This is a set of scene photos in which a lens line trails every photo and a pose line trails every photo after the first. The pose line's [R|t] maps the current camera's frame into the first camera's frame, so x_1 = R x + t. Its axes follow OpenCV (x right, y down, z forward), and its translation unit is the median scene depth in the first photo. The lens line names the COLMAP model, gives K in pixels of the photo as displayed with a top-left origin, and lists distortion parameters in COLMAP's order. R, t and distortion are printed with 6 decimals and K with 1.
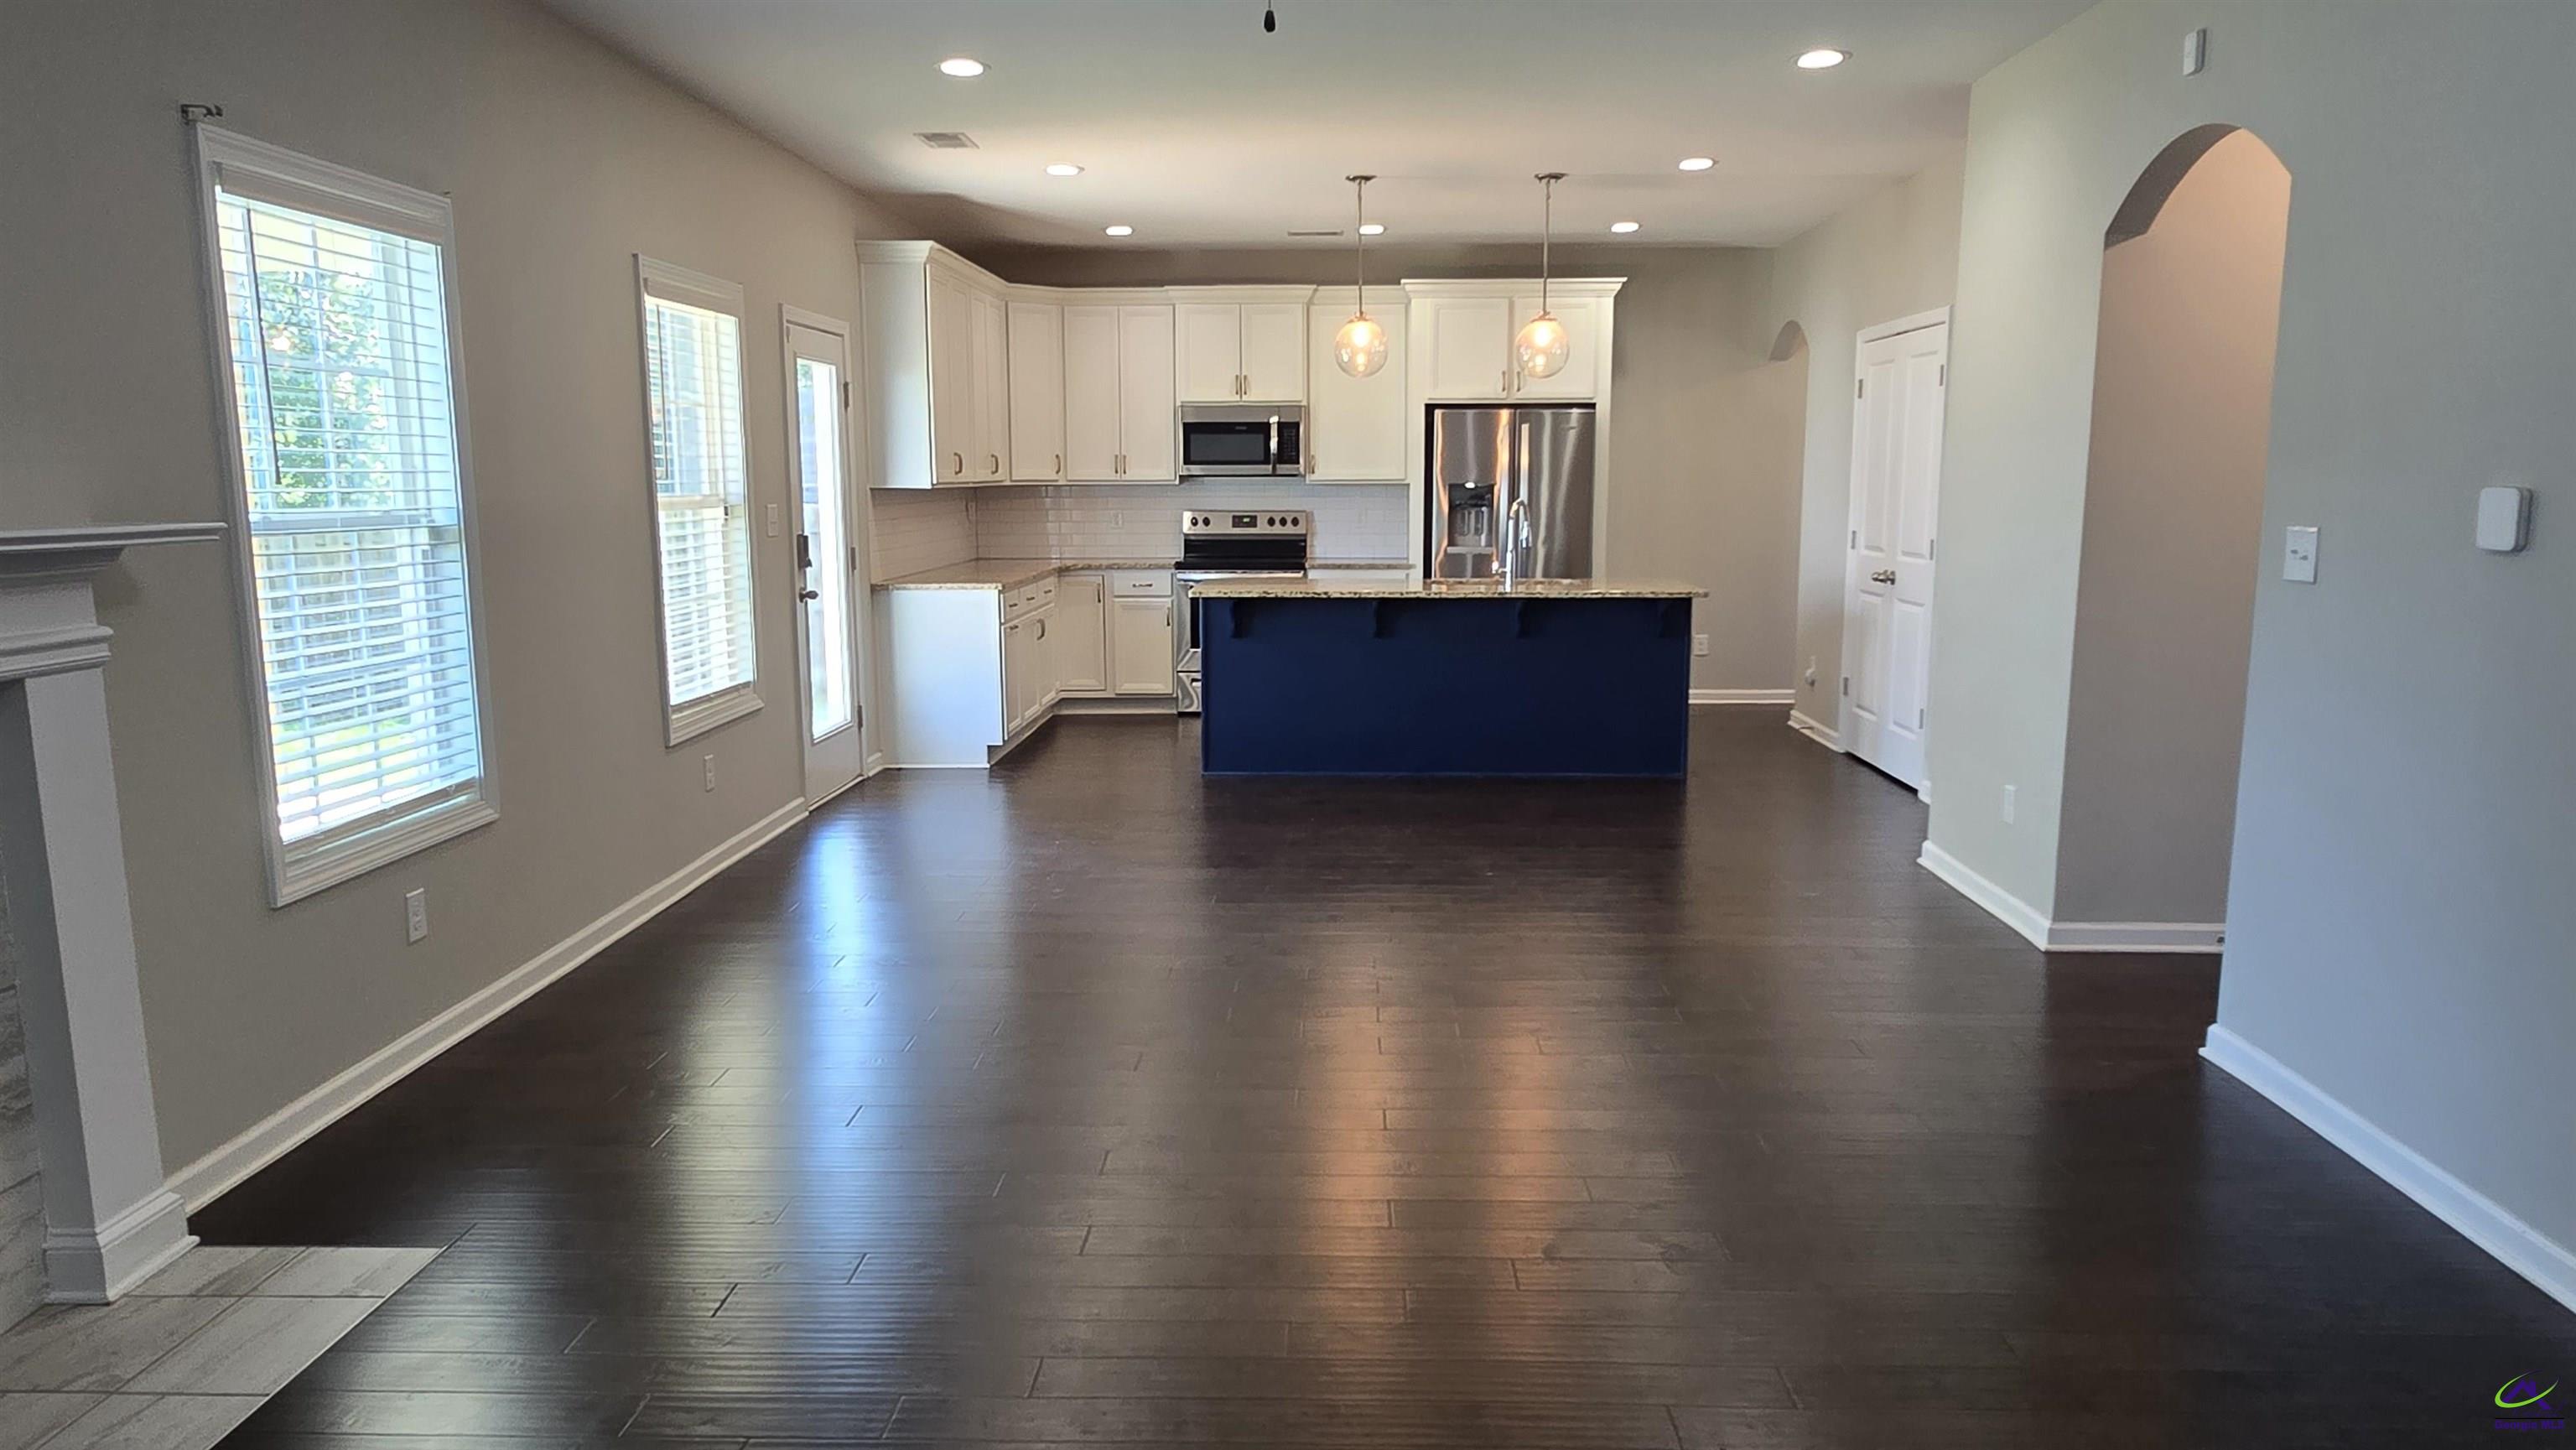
lens RADIAL K [[1763.5, 0, 1308.8], [0, 1763.5, 768.2], [0, 0, 1]] dist [-0.001761, -0.001098]
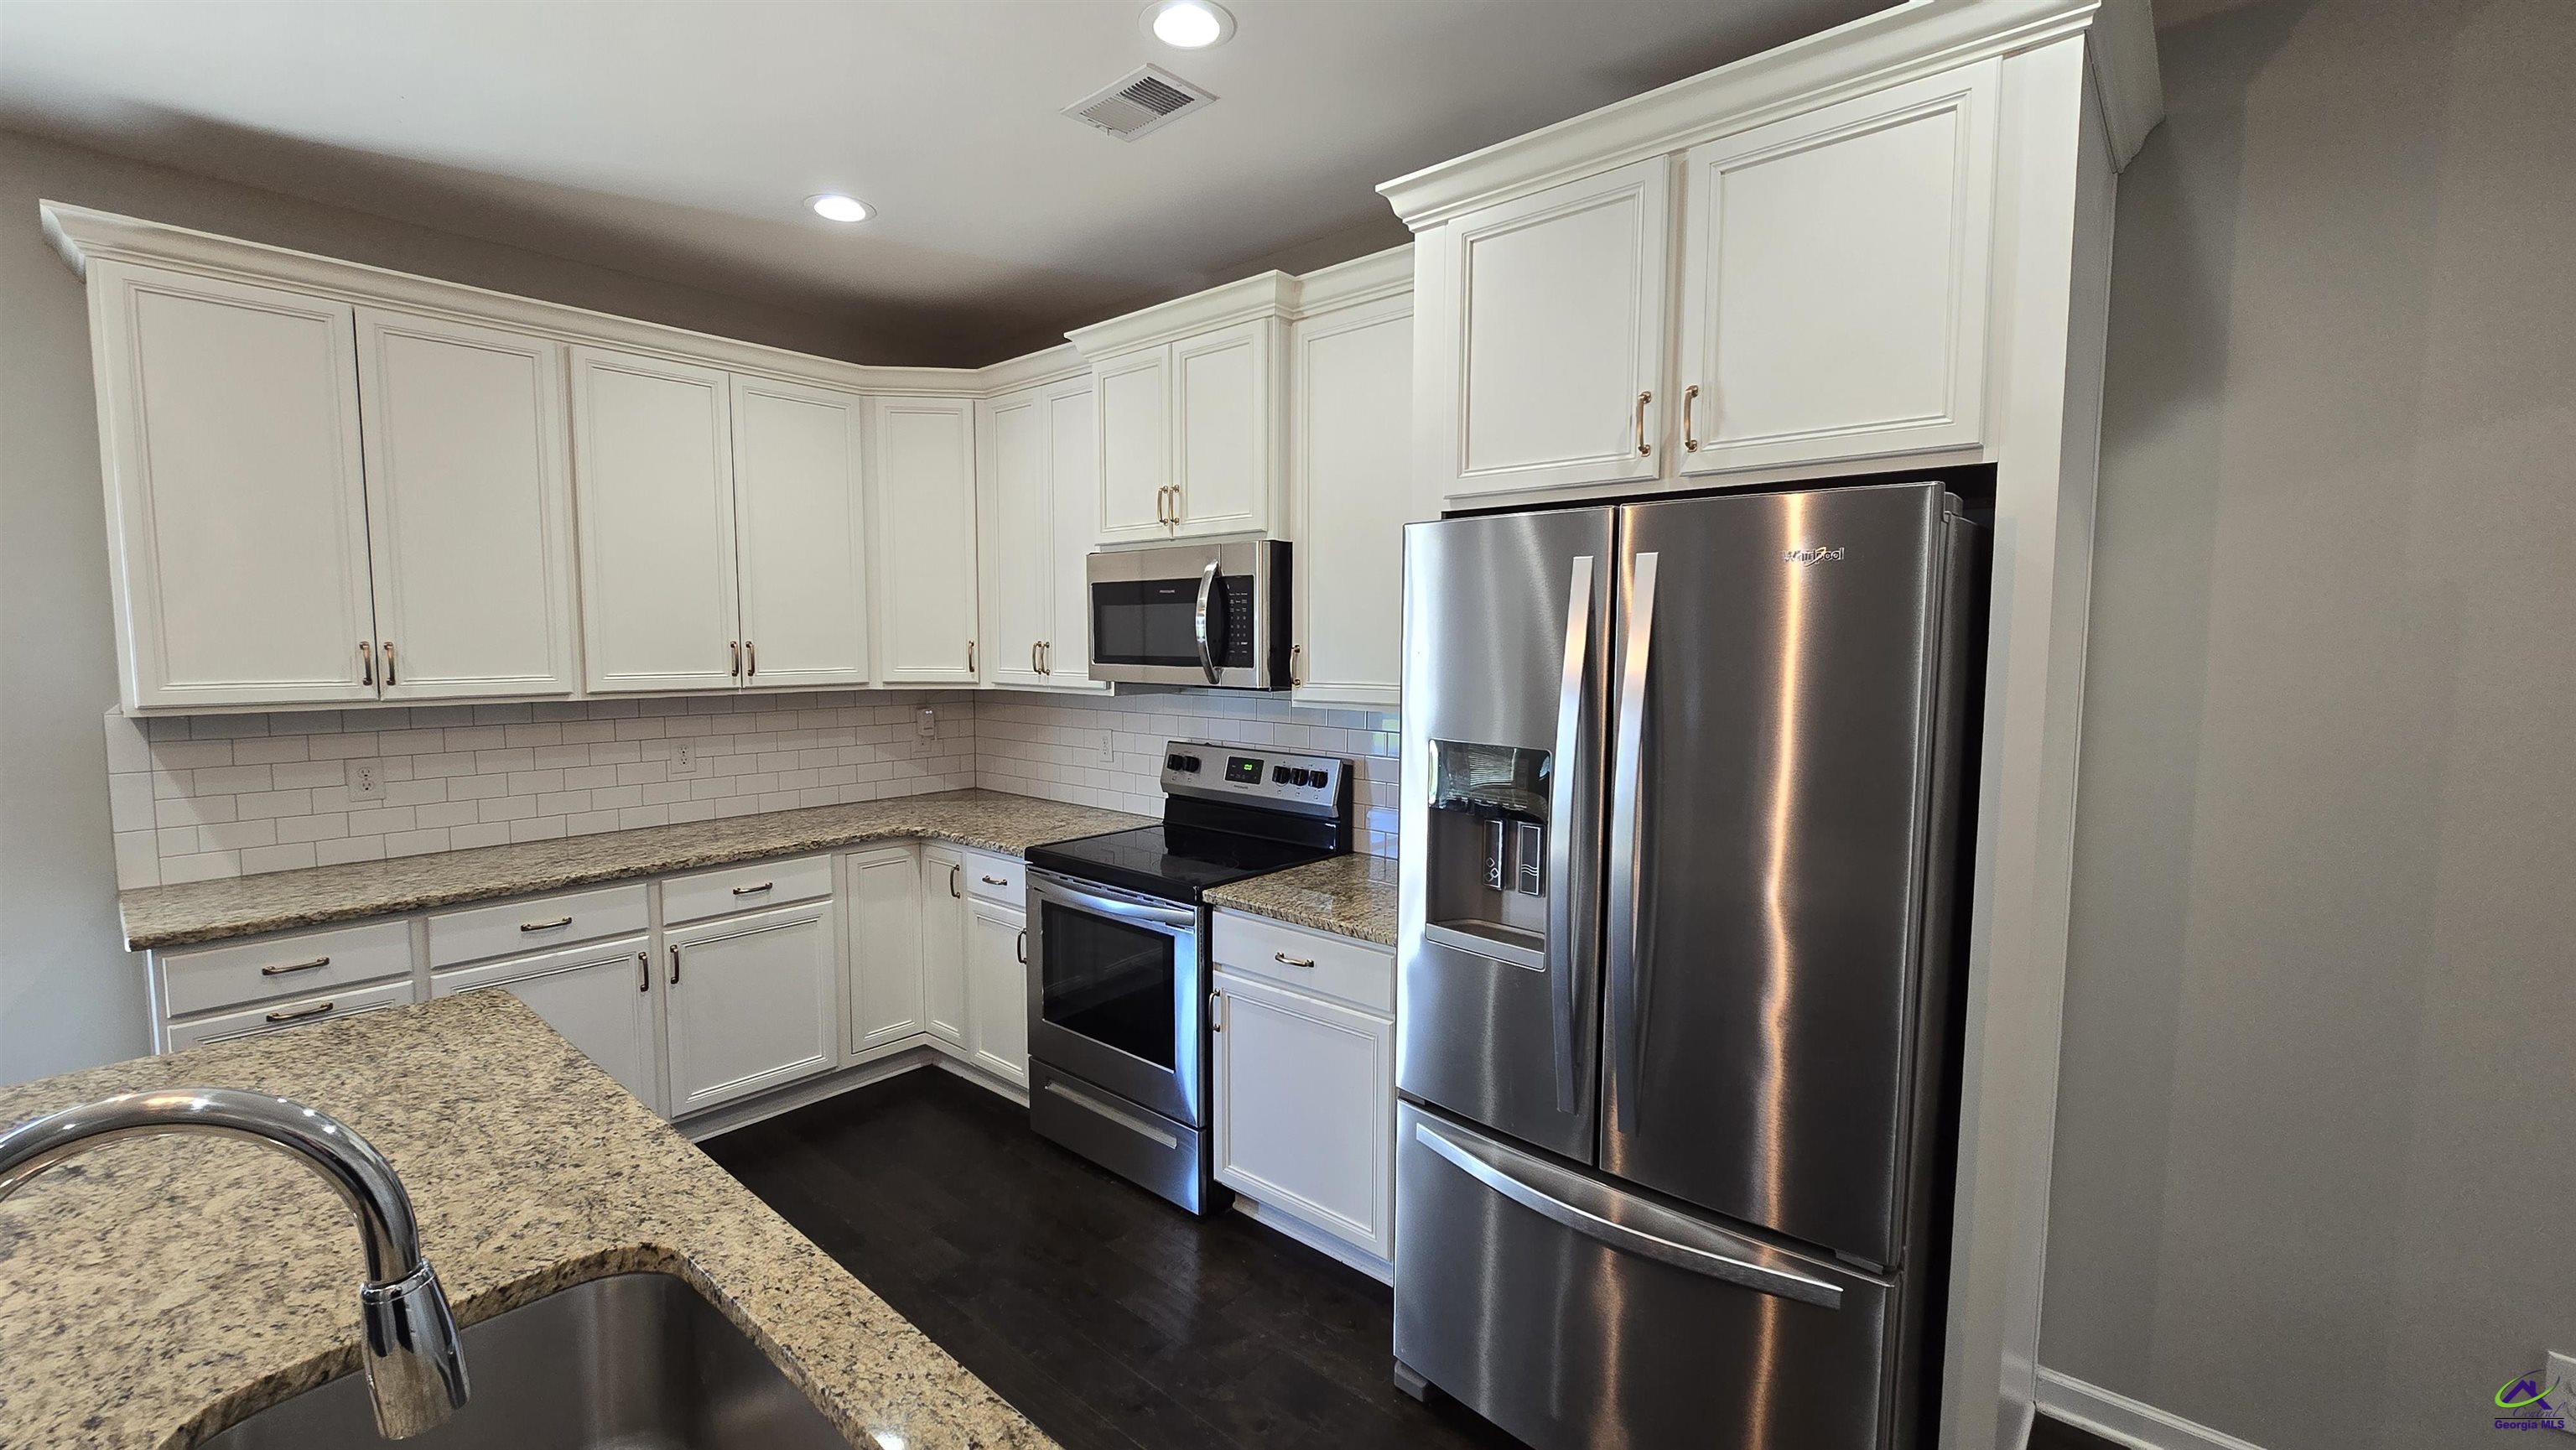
lens RADIAL K [[1056.6, 0, 1291.6], [0, 1056.6, 722.0], [0, 0, 1]] dist [-0.004630, 0.001043]
pose [[0.775317, 0.057195, -0.628977, 0.179873], [-0.114174, 0.992176, -0.050517, -0.147790], [0.621166, 0.110979, 0.775781, 0.806861]]
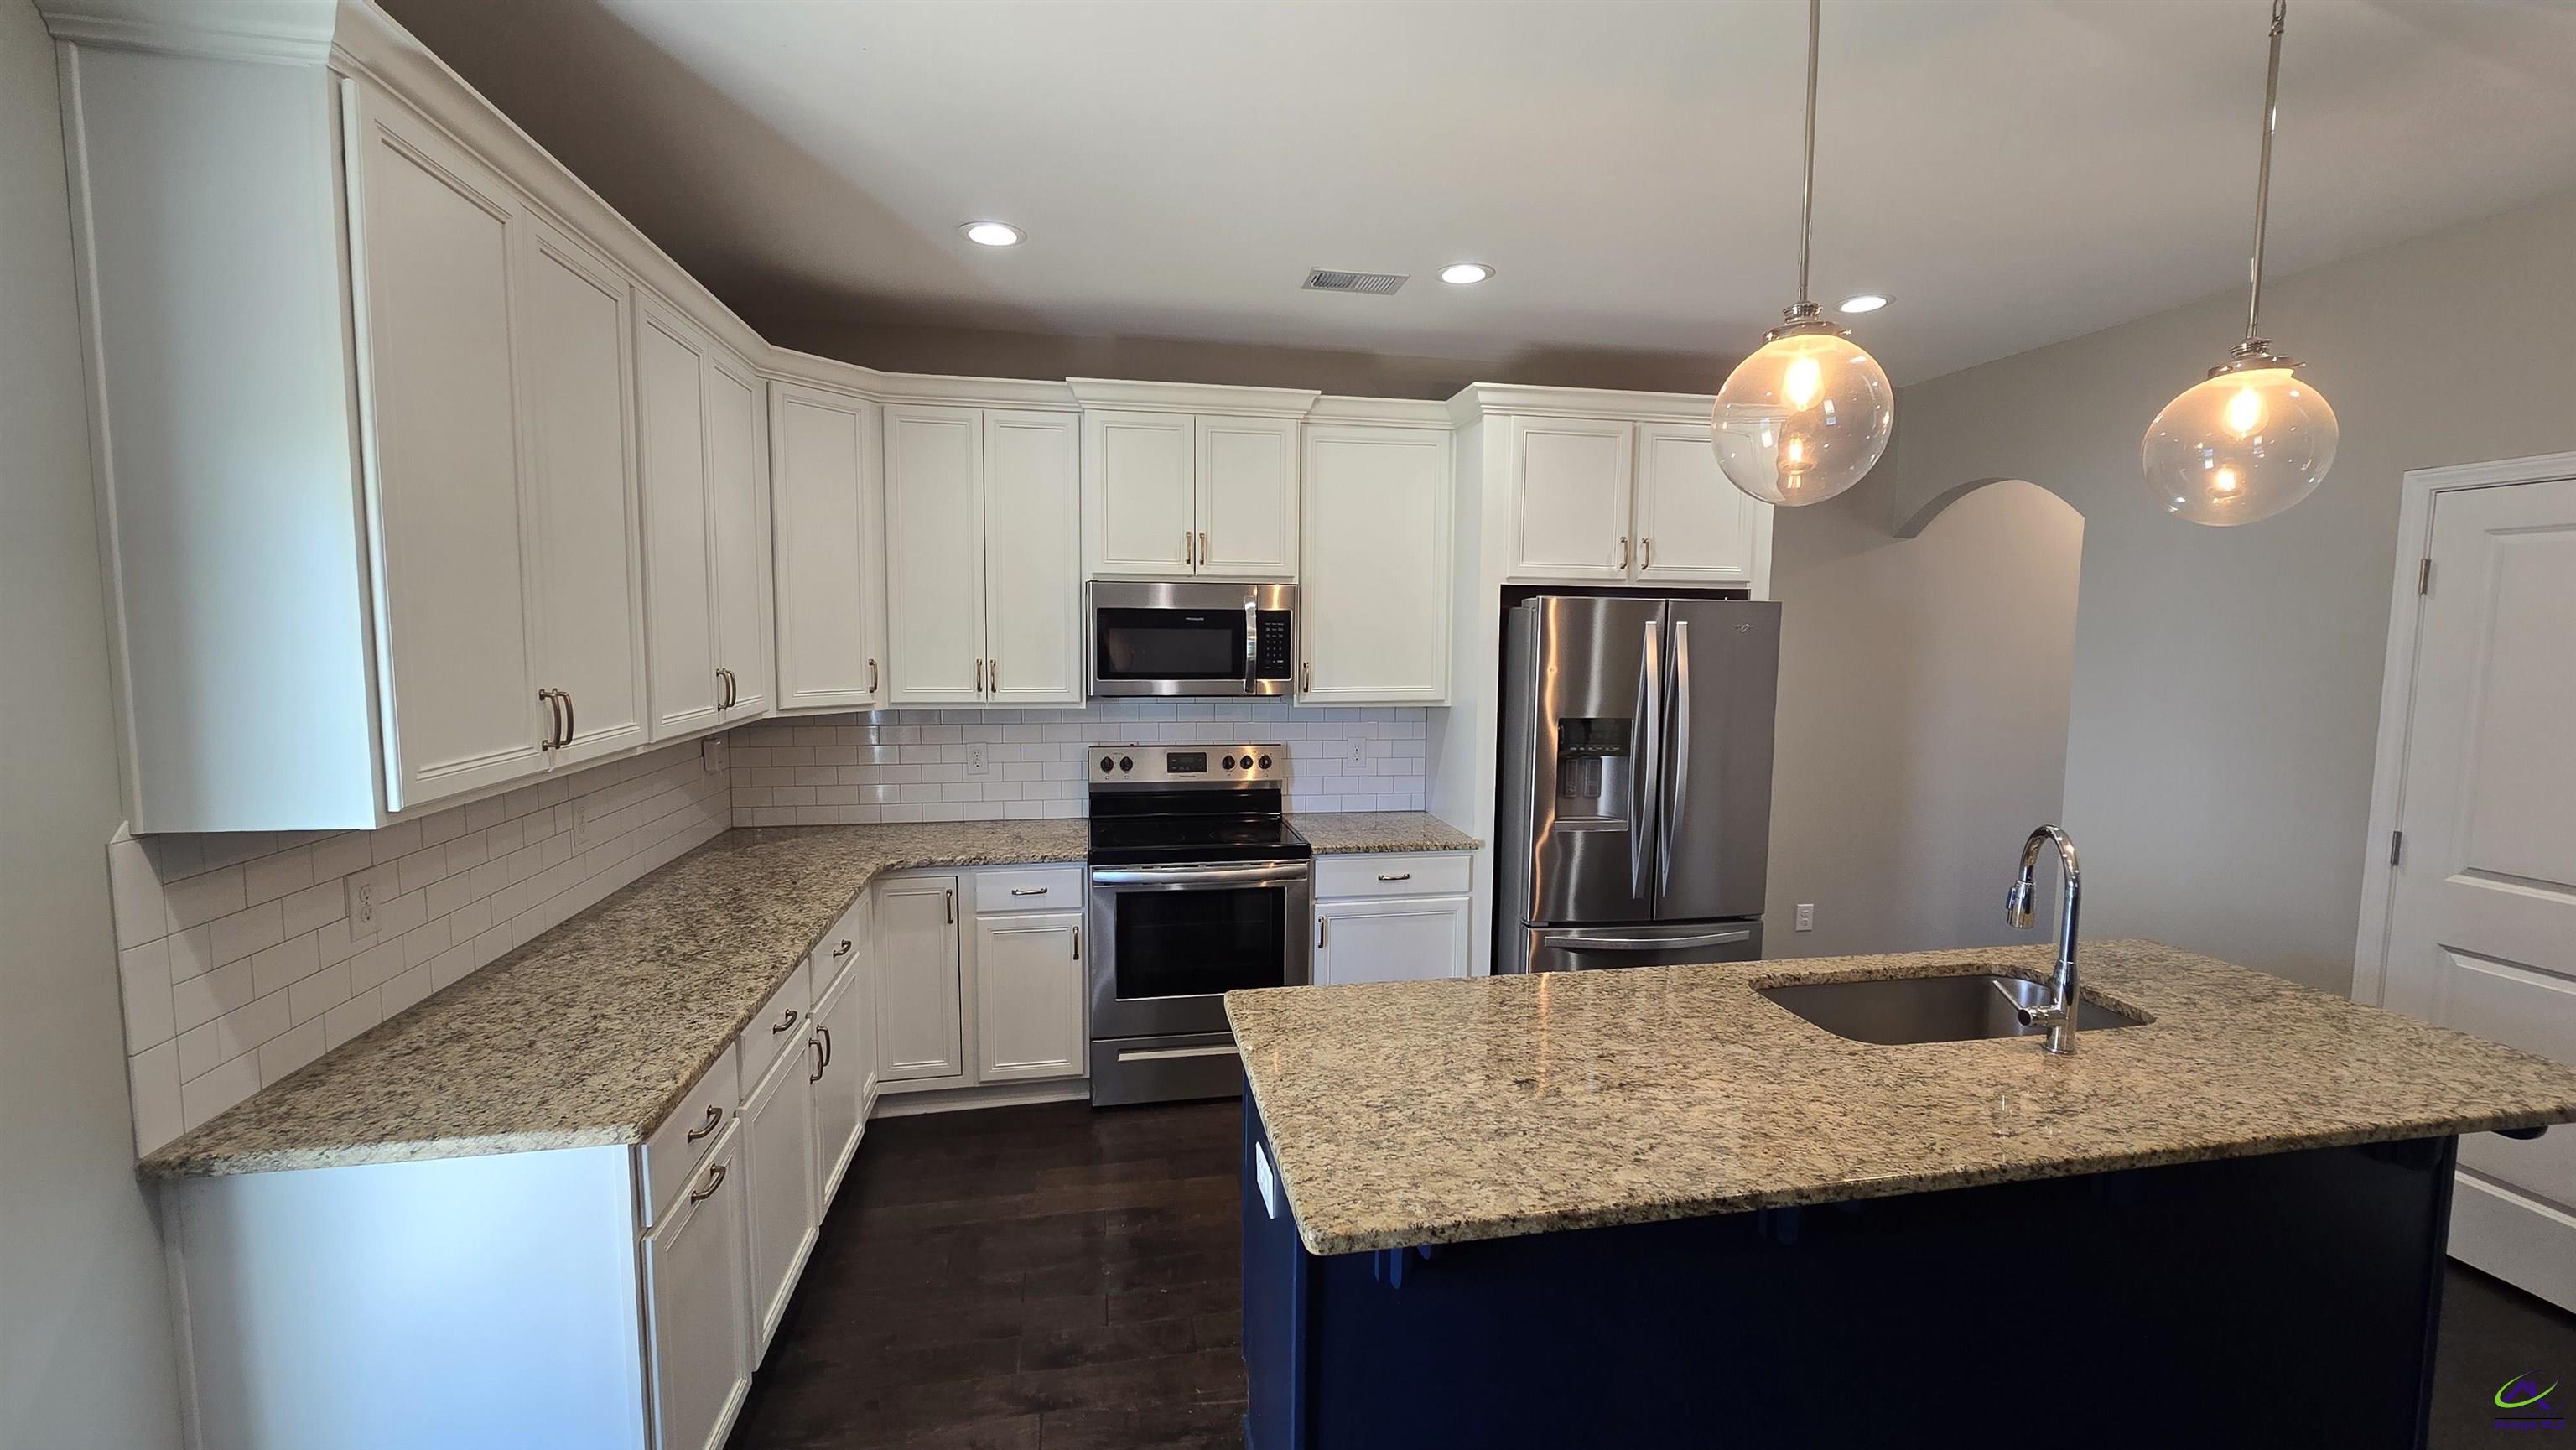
lens RADIAL K [[1055.7, 0, 1301.4], [0, 1055.7, 721.1], [0, 0, 1]] dist [-0.001239, -0.001055]
pose [[0.975363, -0.007587, 0.220474, -0.084374], [0.025755, 0.996490, -0.079648, -0.130296], [-0.219096, 0.083364, 0.972135, 0.653287]]
